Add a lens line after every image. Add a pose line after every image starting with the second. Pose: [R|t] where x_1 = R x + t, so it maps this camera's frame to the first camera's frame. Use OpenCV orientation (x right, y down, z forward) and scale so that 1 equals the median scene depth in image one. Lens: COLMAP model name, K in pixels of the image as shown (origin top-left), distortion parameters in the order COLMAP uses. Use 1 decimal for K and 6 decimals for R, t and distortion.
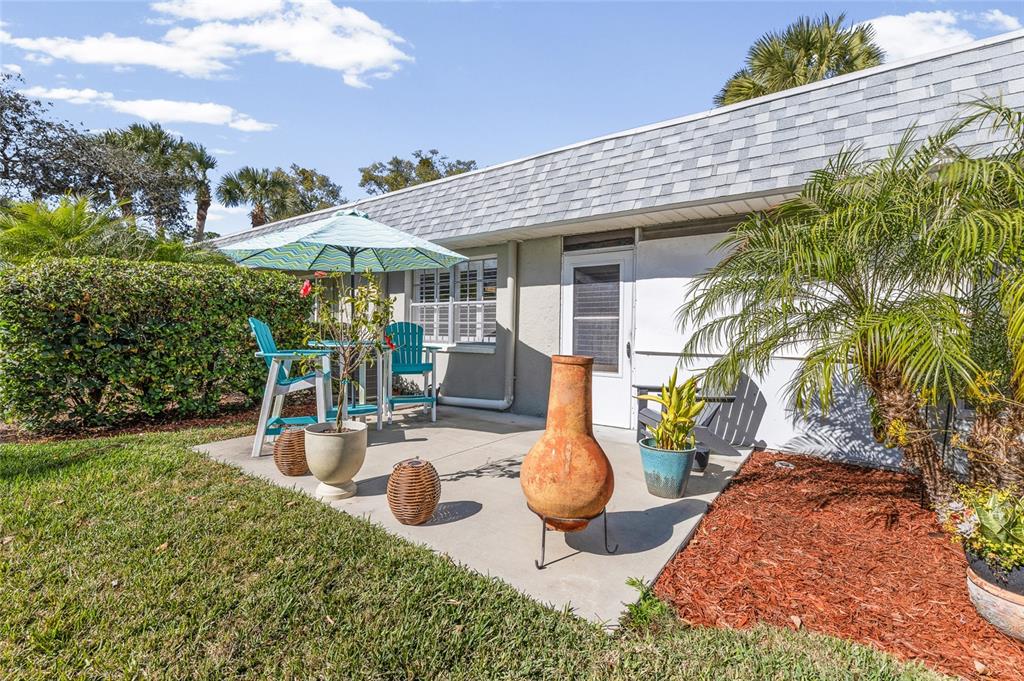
lens RADIAL K [[460.1, 0, 516.8], [0, 460.1, 334.7], [0, 0, 1]] dist [-0.001923, 0.002095]
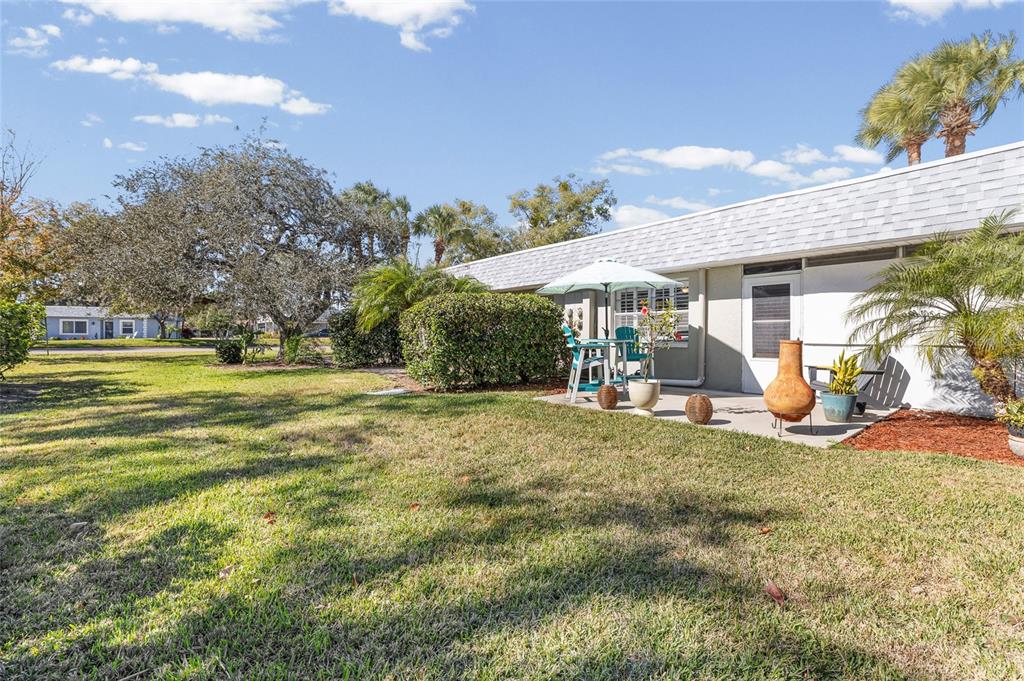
lens RADIAL K [[460.1, 0, 510.8], [0, 460.1, 334.2], [0, 0, 1]] dist [-0.001923, 0.002095]
pose [[0.969420, -0.015499, -0.244917, -0.275021], [0.012542, 0.999828, -0.013628, 0.014865], [0.245087, 0.010140, 0.969448, -0.612300]]
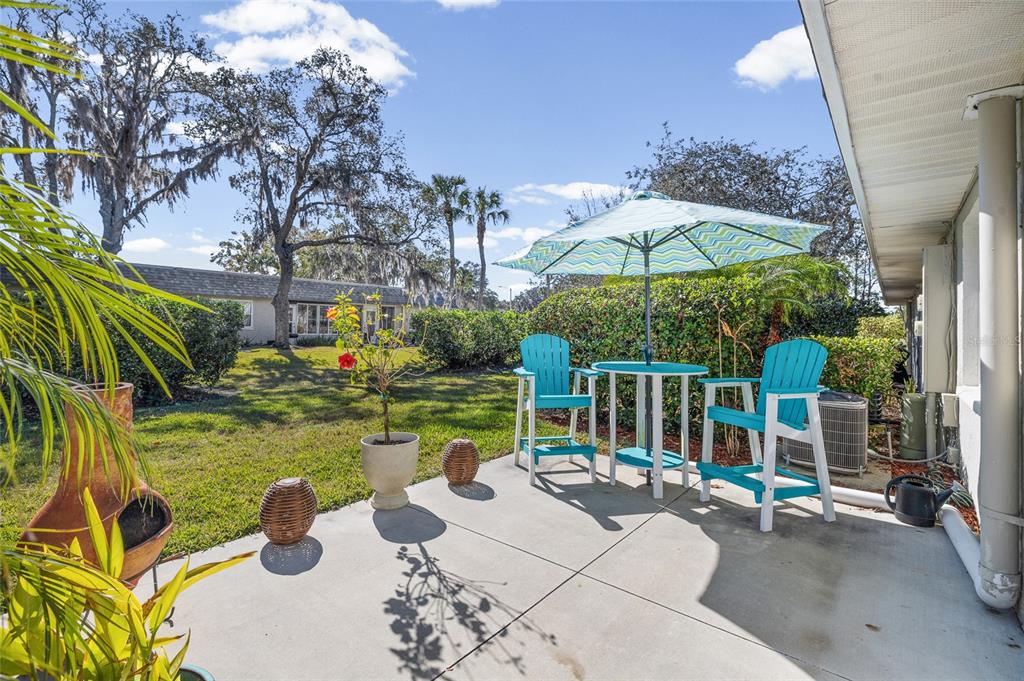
lens RADIAL K [[460.1, 0, 510.4], [0, 460.1, 337.9], [0, 0, 1]] dist [-0.001923, 0.002095]
pose [[-0.083746, -0.008753, -0.996449, 0.372214], [-0.021255, 0.999750, -0.006996, -0.019520], [0.996260, 0.020593, -0.083911, 0.785763]]
